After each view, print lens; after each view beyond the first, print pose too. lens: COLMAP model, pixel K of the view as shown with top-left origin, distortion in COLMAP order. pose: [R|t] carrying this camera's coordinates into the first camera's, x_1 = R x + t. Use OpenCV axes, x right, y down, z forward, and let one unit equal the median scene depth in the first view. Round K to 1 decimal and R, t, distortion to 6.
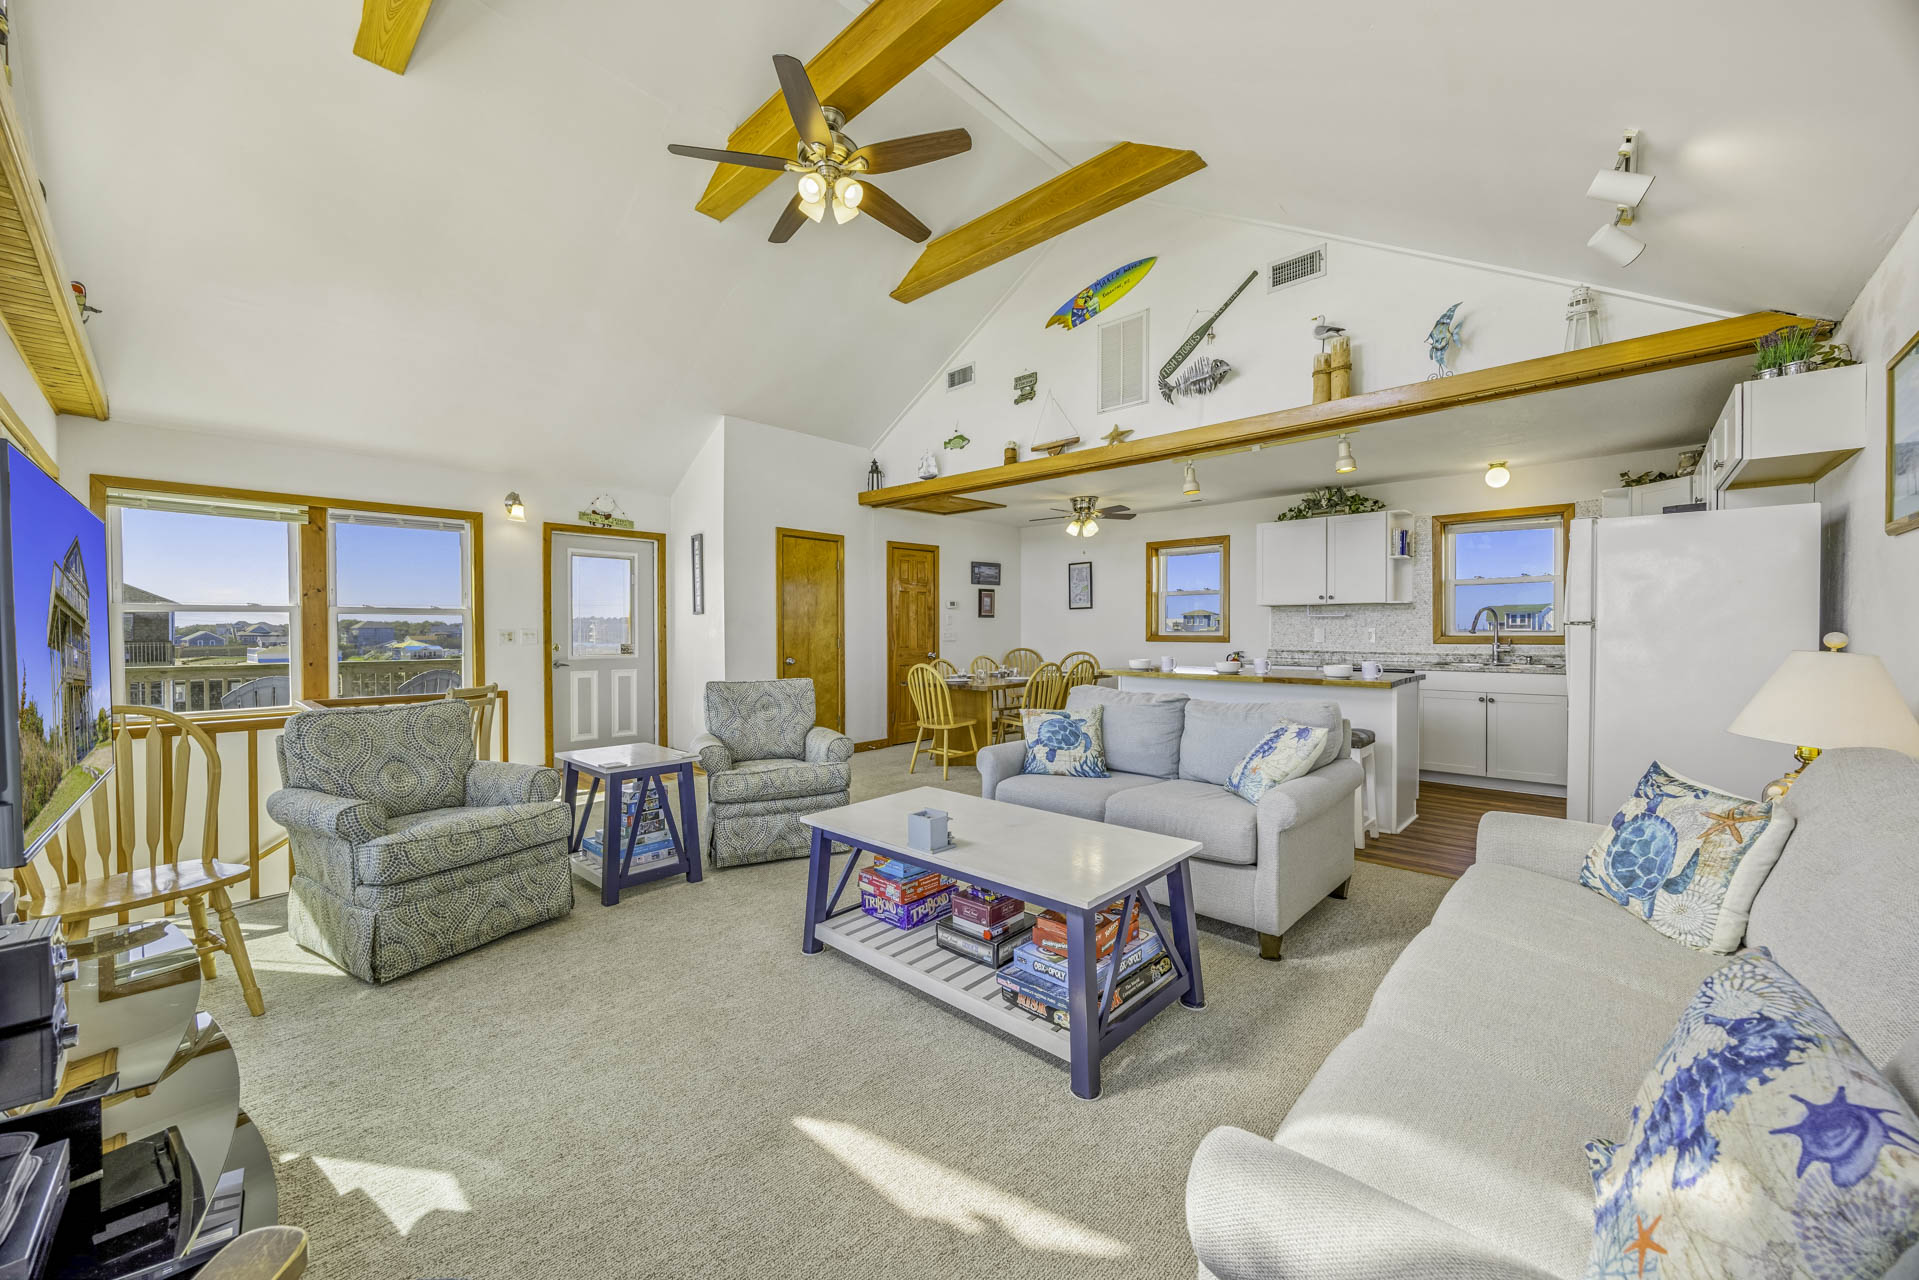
lens RADIAL K [[743.8, 0, 937.4], [0, 743.8, 624.7], [0, 0, 1]] dist [-0.001387, 0.000002]
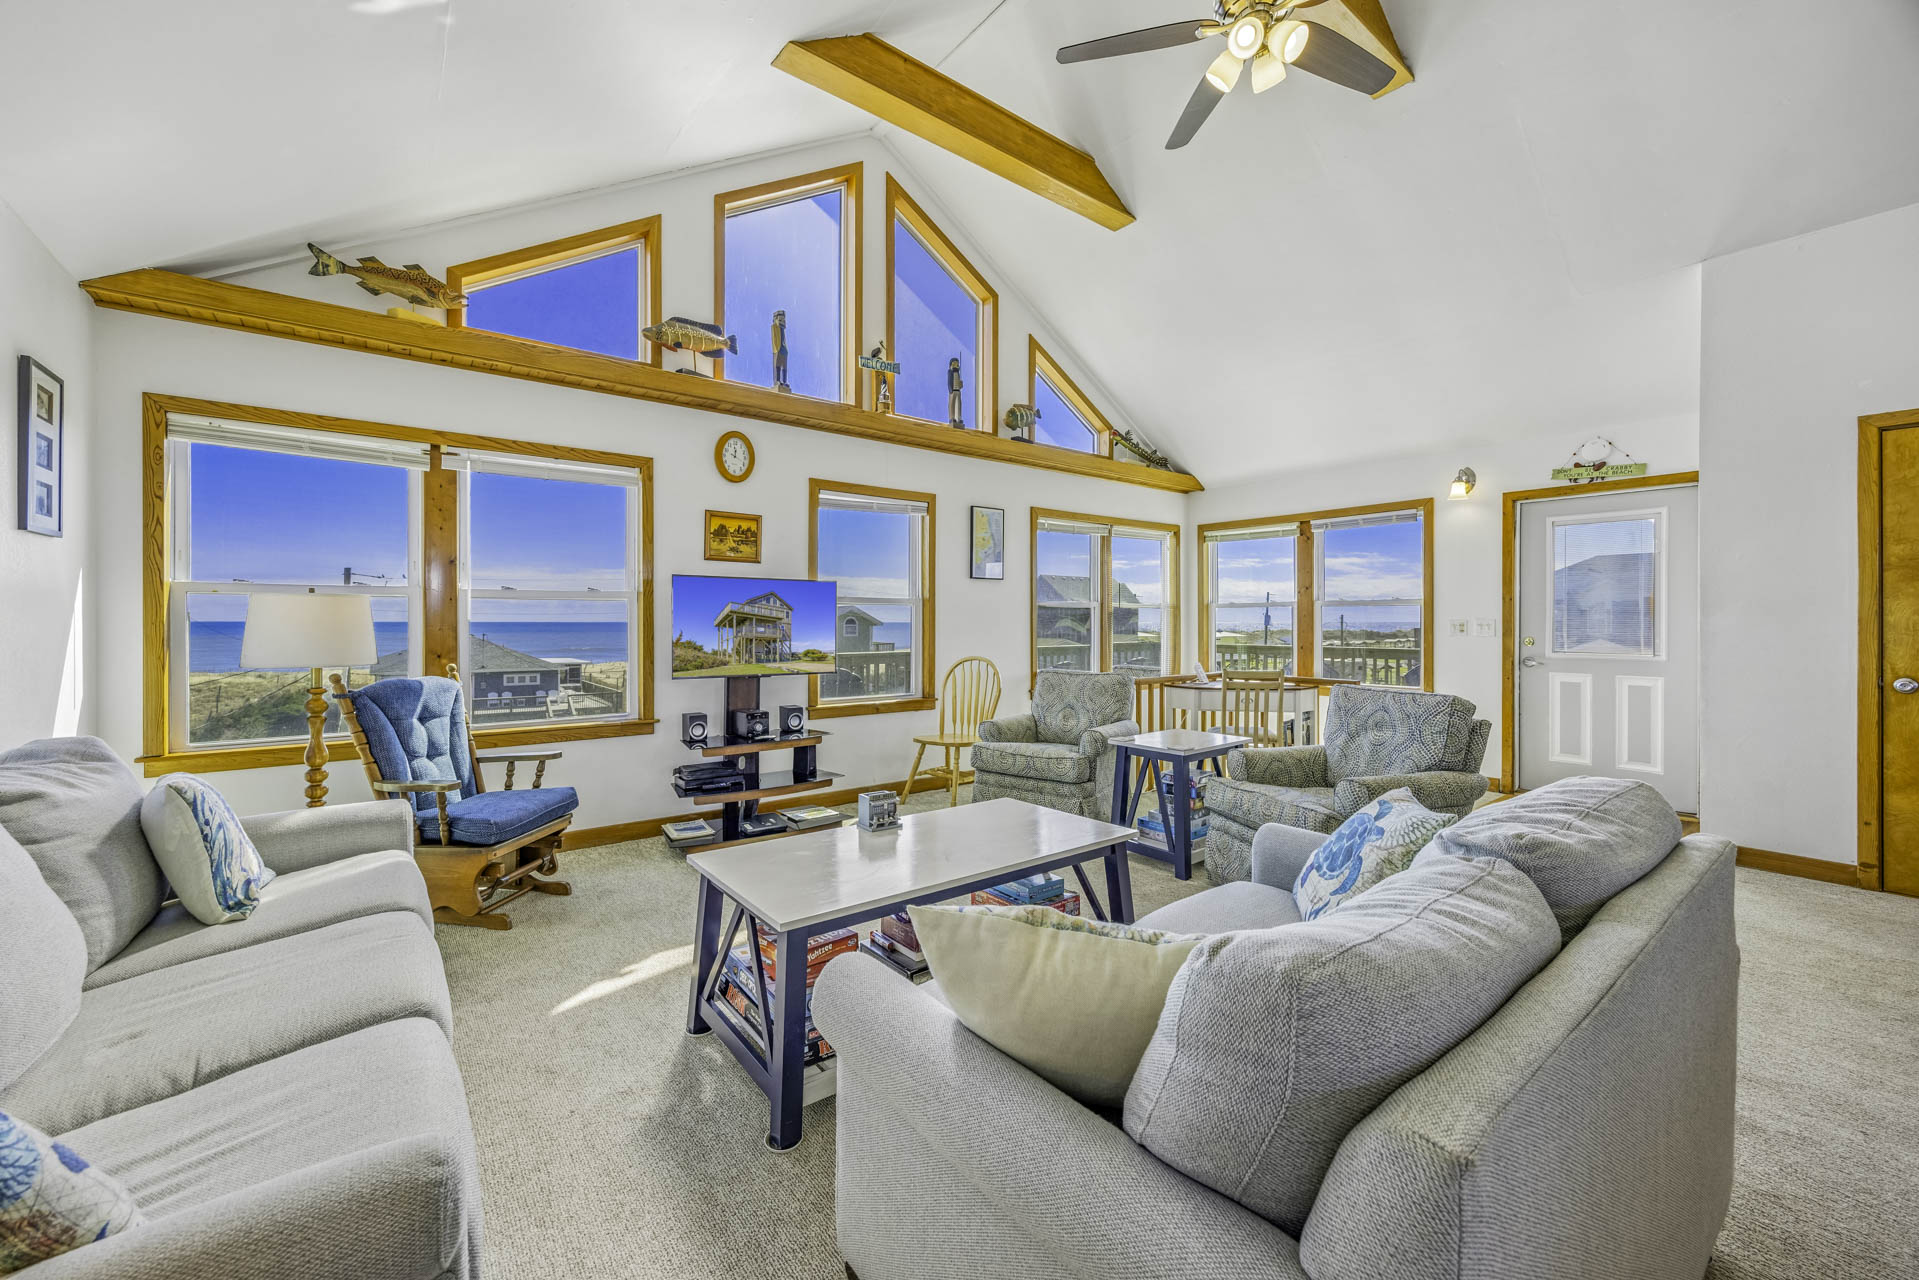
lens RADIAL K [[743.8, 0, 937.4], [0, 743.8, 624.7], [0, 0, 1]] dist [-0.001387, 0.000002]
pose [[-0.151937, 0.005272, -0.988376, 0.415477], [0.007151, 0.999965, 0.004235, 0.003763], [0.988364, -0.006424, -0.151969, 0.503294]]
